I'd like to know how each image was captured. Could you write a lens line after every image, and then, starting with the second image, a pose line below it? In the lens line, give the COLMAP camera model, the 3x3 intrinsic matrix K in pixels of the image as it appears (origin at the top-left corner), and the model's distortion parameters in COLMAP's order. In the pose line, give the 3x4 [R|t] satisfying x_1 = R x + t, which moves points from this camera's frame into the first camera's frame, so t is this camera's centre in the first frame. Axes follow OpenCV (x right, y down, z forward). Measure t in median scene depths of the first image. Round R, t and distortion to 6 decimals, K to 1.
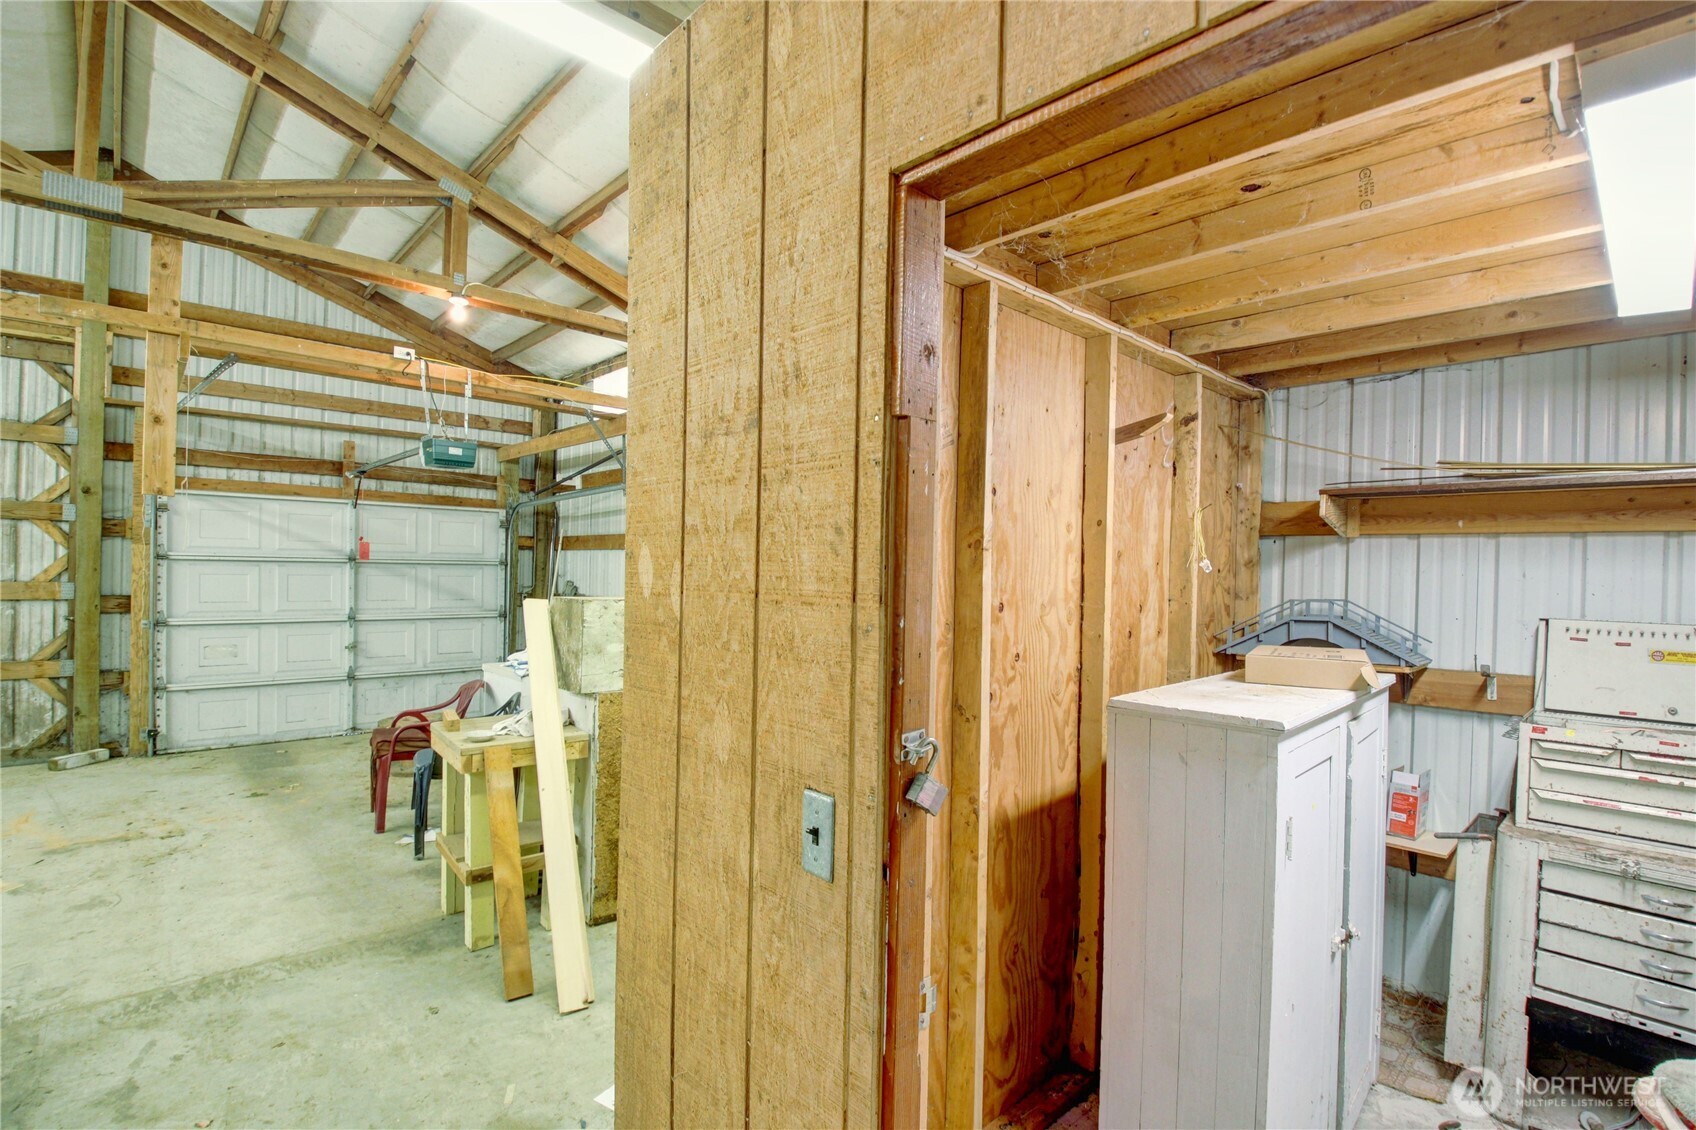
lens RADIAL K [[788.7, 0, 835.6], [0, 788.7, 578.9], [0, 0, 1]] dist [-0.002038, -0.015213]
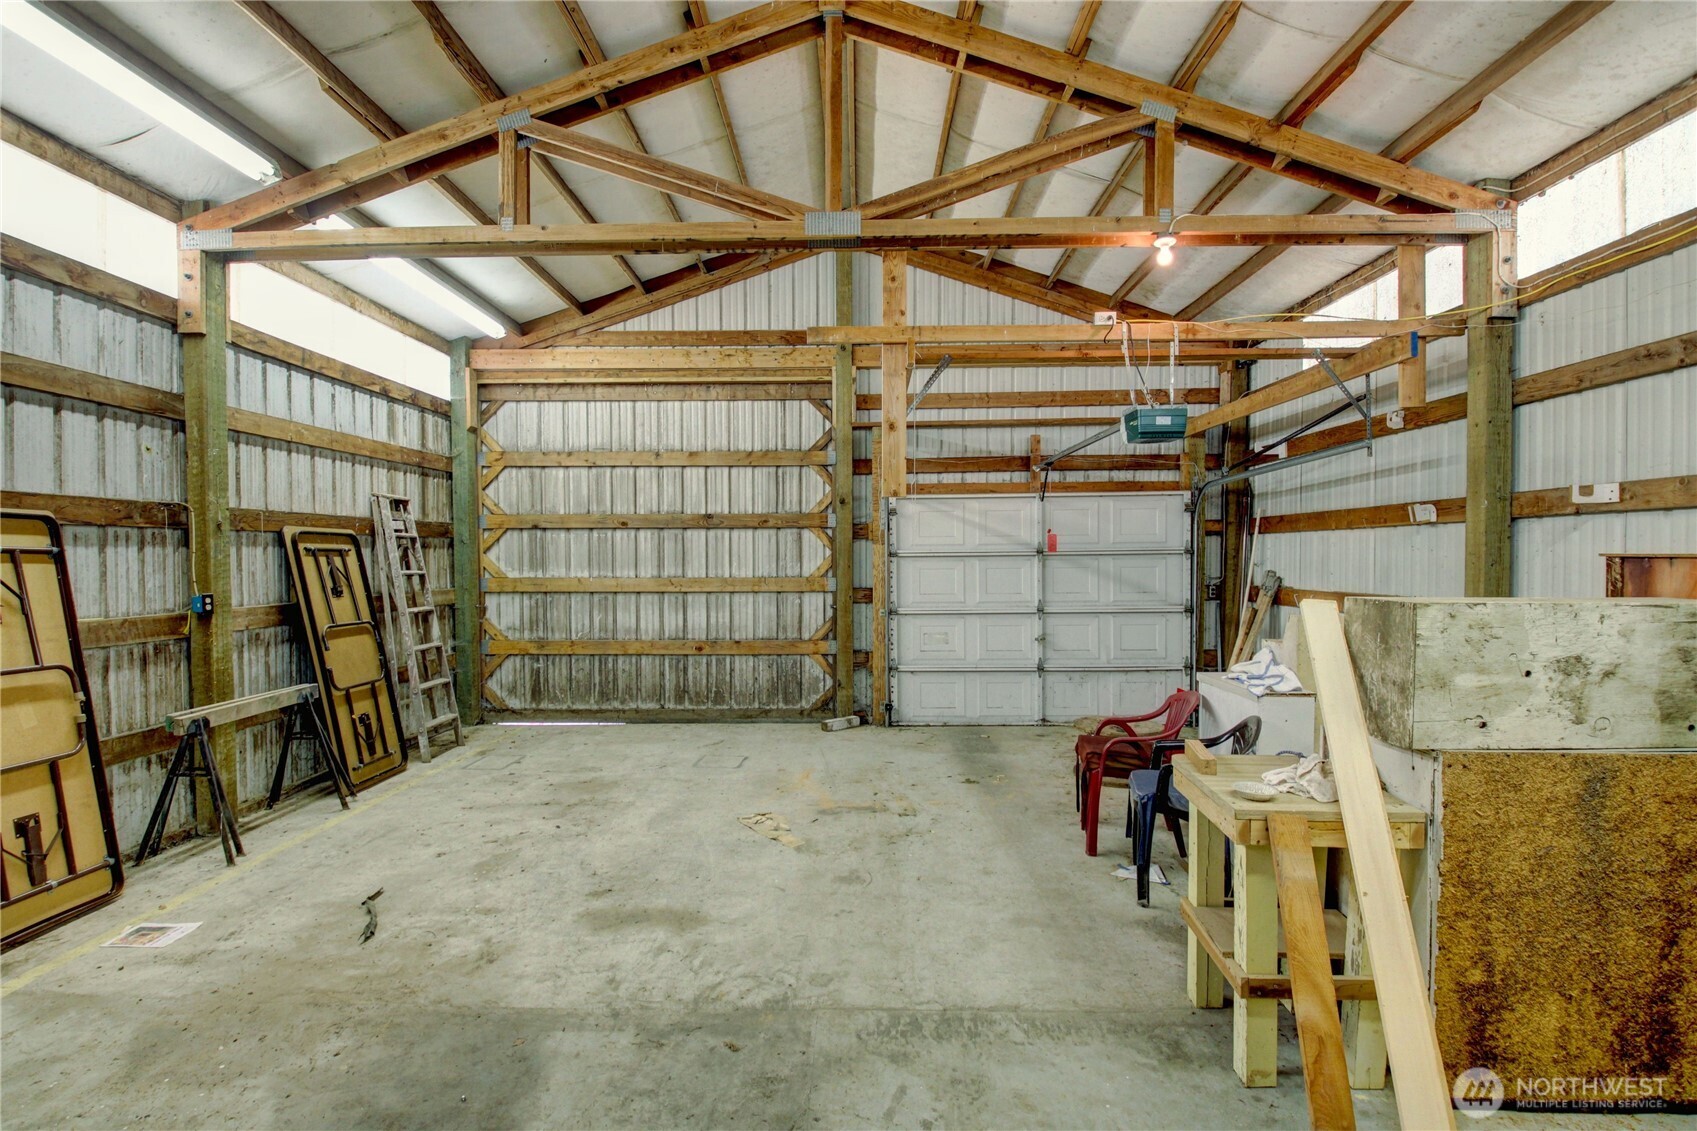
lens RADIAL K [[807.1, 0, 832.1], [0, 807.1, 578.6], [0, 0, 1]] dist [0.016432, -0.027756]
pose [[0.710506, -0.006640, -0.703660, -0.142460], [0.016115, 0.999847, 0.006837, -0.004111], [0.703507, -0.016197, 0.710504, 0.143940]]
